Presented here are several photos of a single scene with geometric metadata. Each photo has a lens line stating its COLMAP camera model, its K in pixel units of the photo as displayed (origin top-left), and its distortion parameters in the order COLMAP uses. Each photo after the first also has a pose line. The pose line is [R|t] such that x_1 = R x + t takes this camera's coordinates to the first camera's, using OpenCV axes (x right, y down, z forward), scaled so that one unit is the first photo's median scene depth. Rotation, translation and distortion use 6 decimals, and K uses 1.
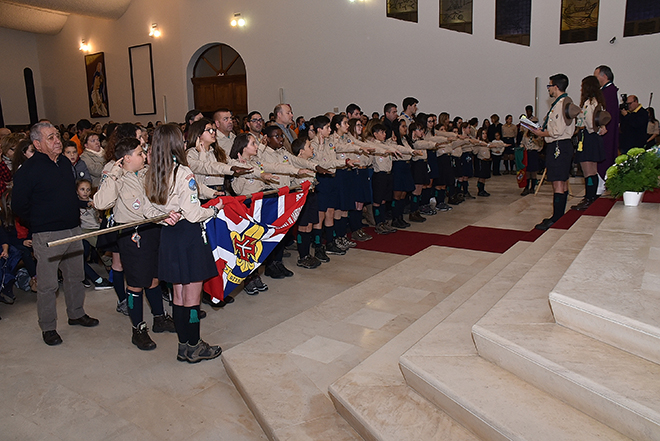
lens RADIAL K [[524.1, 0, 331.5], [0, 524.1, 221.7], [0, 0, 1]] dist [-0.091955, 0.080561]
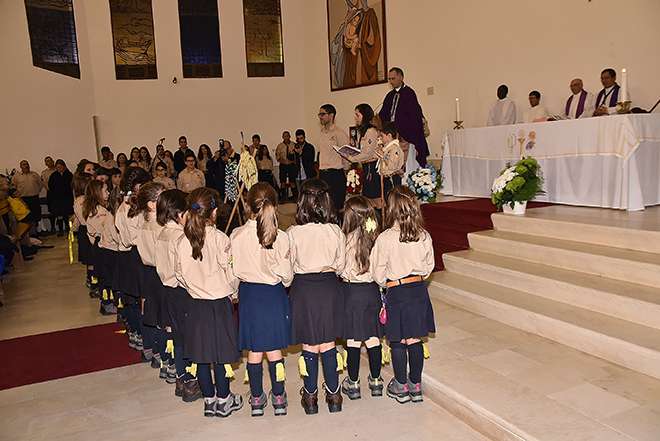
lens RADIAL K [[551.2, 0, 328.9], [0, 551.2, 222.0], [0, 0, 1]] dist [-0.064968, 0.065387]
pose [[0.510420, -0.101923, 0.853864, -0.180115], [0.201443, 0.979494, -0.003499, -0.028622], [-0.835998, 0.173791, 0.520485, 0.236898]]
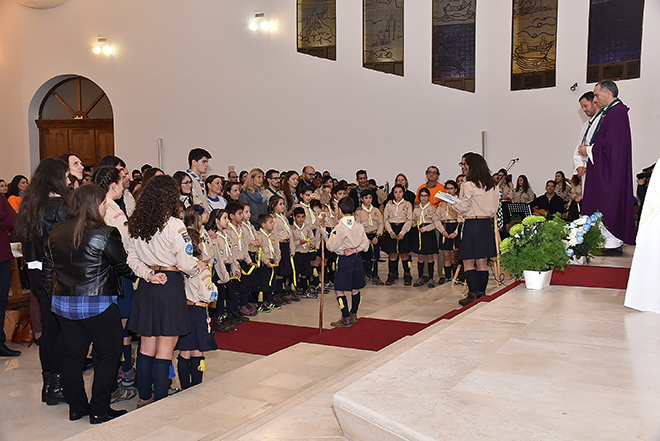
lens RADIAL K [[690.8, 0, 328.1], [0, 690.8, 225.2], [0, 0, 1]] dist [0.087416, 0.000000]
pose [[0.994709, 0.014073, 0.101761, 0.052664], [-0.000412, 0.991111, -0.133037, 0.004295], [-0.102728, 0.132291, 0.985873, -0.008381]]
